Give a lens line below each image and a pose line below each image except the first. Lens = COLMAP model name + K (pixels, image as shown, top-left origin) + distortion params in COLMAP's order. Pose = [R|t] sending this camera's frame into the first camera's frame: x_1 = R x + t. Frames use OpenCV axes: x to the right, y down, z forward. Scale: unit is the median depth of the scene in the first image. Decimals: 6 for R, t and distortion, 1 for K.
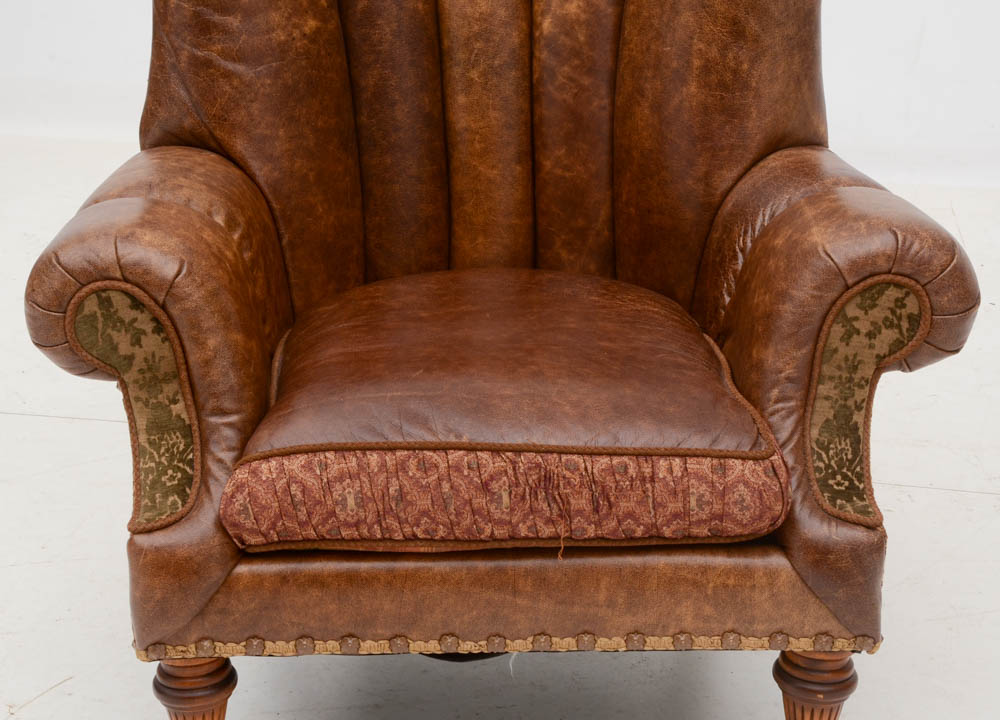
lens RADIAL K [[2457.4, 0, 470.9], [0, 2457.4, 378.1], [0, 0, 1]] dist [0.385038, 0.000000]
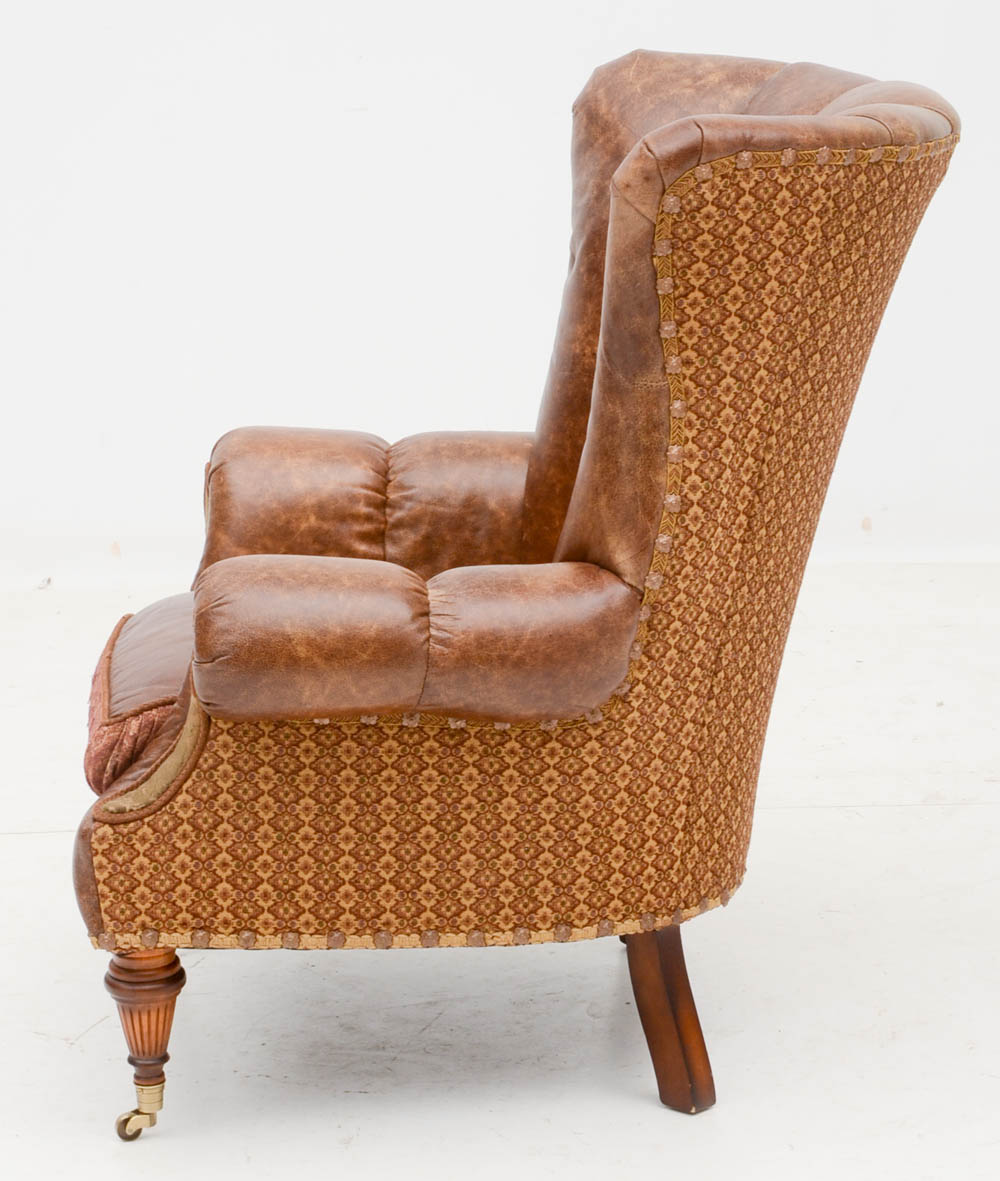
lens RADIAL K [[4134.9, 0, 492.8], [0, 4134.9, 548.4], [0, 0, 1]] dist [0.325194, 0.000000]
pose [[0.024018, 0.204958, -0.978476, 1.745934], [-0.326798, 0.926597, 0.186069, -0.400572], [0.944789, 0.315295, 0.089235, 0.922066]]
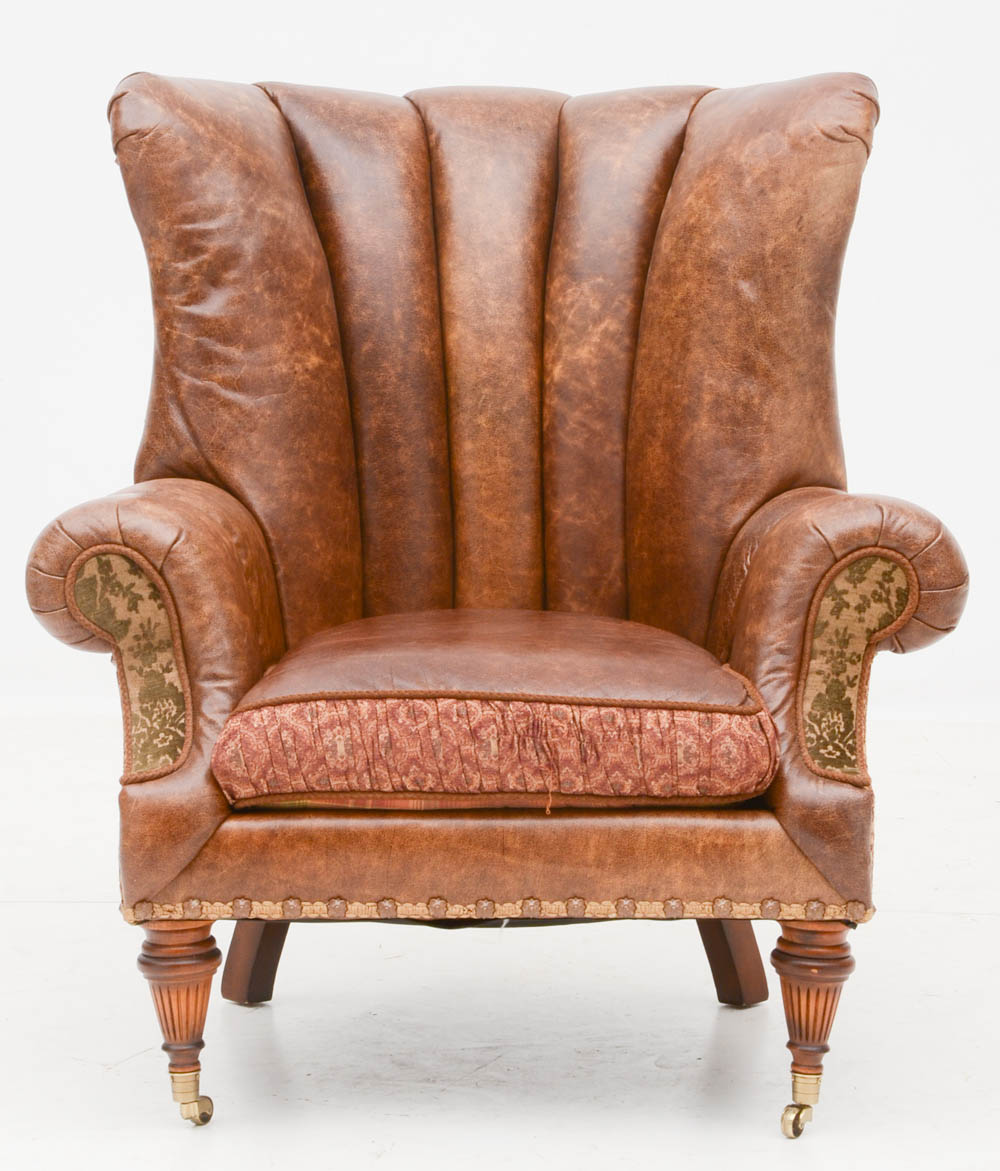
lens RADIAL K [[4179.2, 0, 493.1], [0, 4179.2, 527.5], [0, 0, 1]] dist [0.300767, 0.000000]
pose [[0.999717, 0.006787, -0.022803, 0.048938], [-0.012173, 0.969408, -0.245155, 0.358386], [0.020442, 0.245363, 0.969216, -0.640906]]
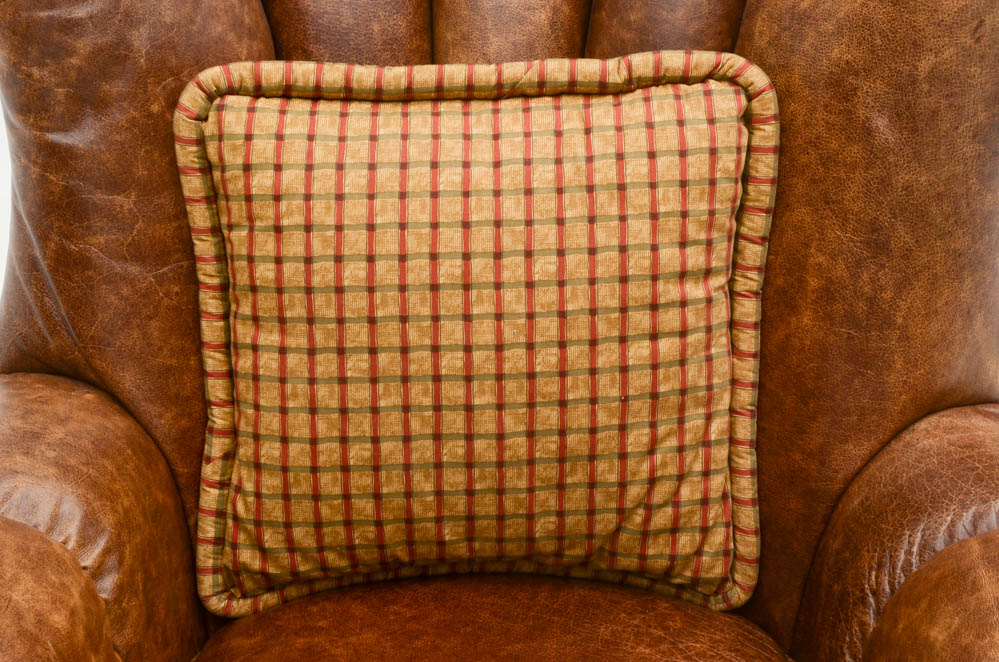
lens RADIAL K [[2216.5, 0, 487.1], [0, 2216.5, 343.2], [0, 0, 1]] dist [0.413795, 0.000000]
pose [[0.997991, 0.037917, -0.050754, 0.037869], [-0.034738, 0.997465, 0.062109, -0.159452], [0.052980, -0.060222, 0.996778, 0.432030]]
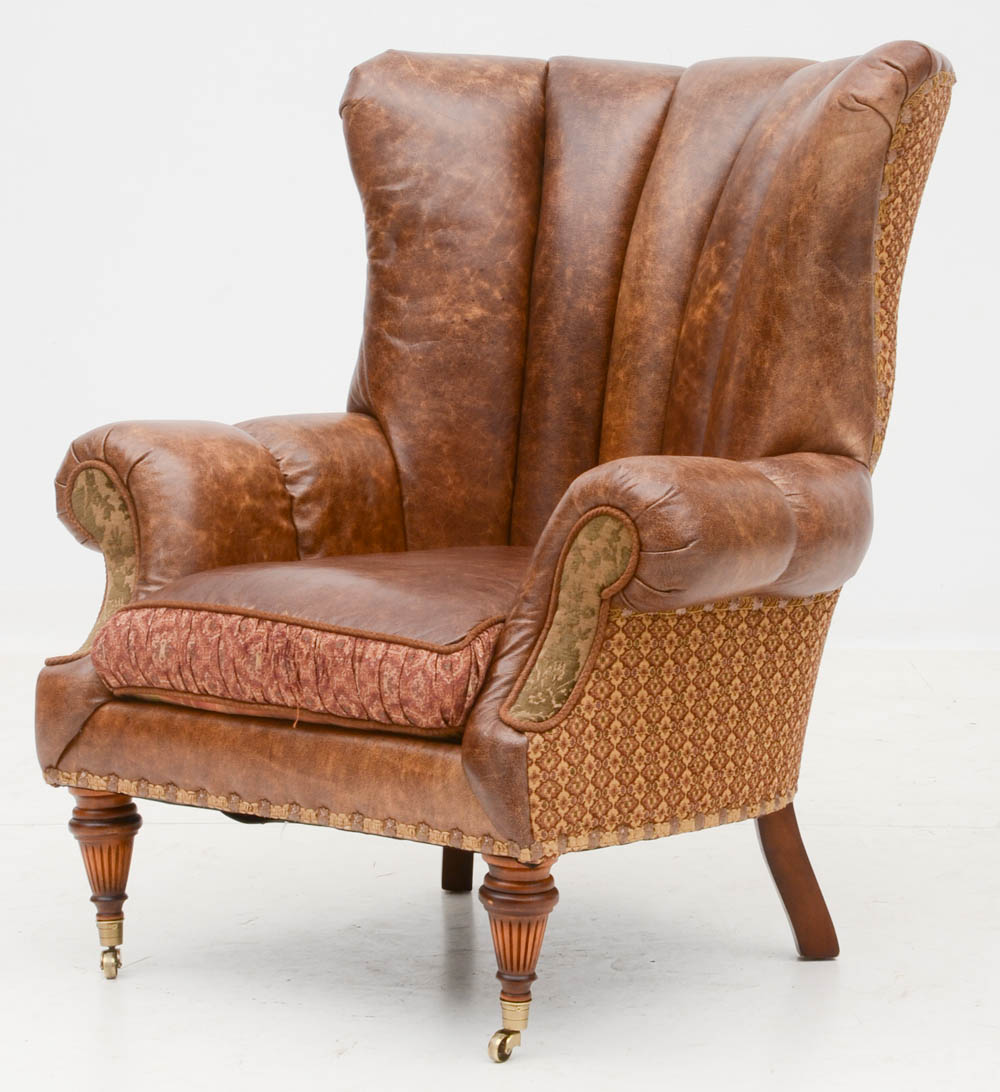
lens RADIAL K [[3949.6, 0, 511.8], [0, 3949.6, 523.2], [0, 0, 1]] dist [0.414576, 0.000000]
pose [[0.737320, 0.074585, -0.671414, 1.212456], [-0.228289, 0.962926, -0.143730, 0.205742], [0.635802, 0.259251, 0.727011, -0.226806]]
